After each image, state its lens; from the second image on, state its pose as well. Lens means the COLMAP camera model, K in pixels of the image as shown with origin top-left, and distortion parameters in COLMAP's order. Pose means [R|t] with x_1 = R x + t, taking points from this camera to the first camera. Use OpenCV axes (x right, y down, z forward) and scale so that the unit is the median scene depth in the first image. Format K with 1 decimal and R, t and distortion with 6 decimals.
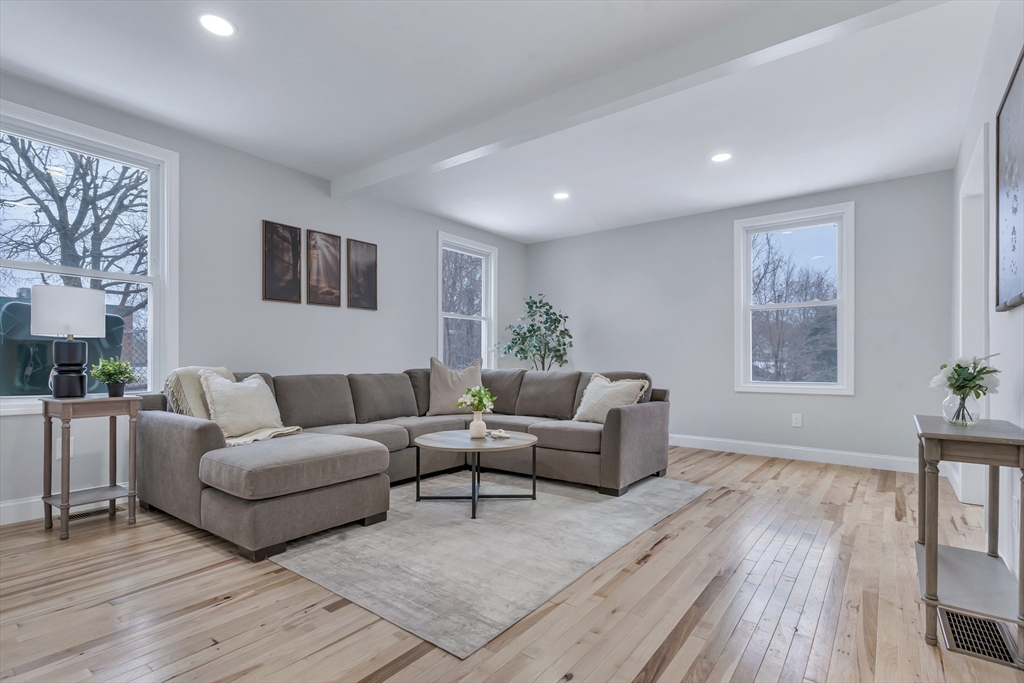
lens RADIAL K [[498.4, 0, 499.0], [0, 498.4, 357.7], [0, 0, 1]] dist [-0.006859, -0.002960]
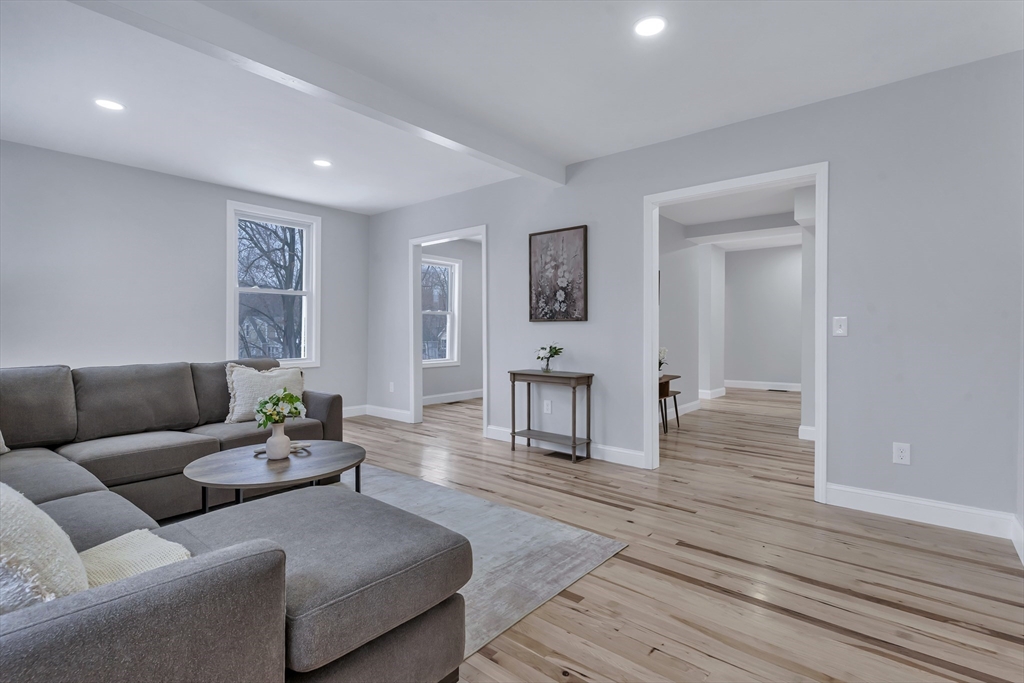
lens RADIAL K [[498.4, 0, 511.0], [0, 498.4, 340.5], [0, 0, 1]] dist [-0.006859, -0.002960]
pose [[0.029905, -0.027106, 0.999185, -1.268309], [-0.007594, 0.999597, 0.027344, -0.070584], [-0.999524, -0.008405, 0.029687, 1.014824]]
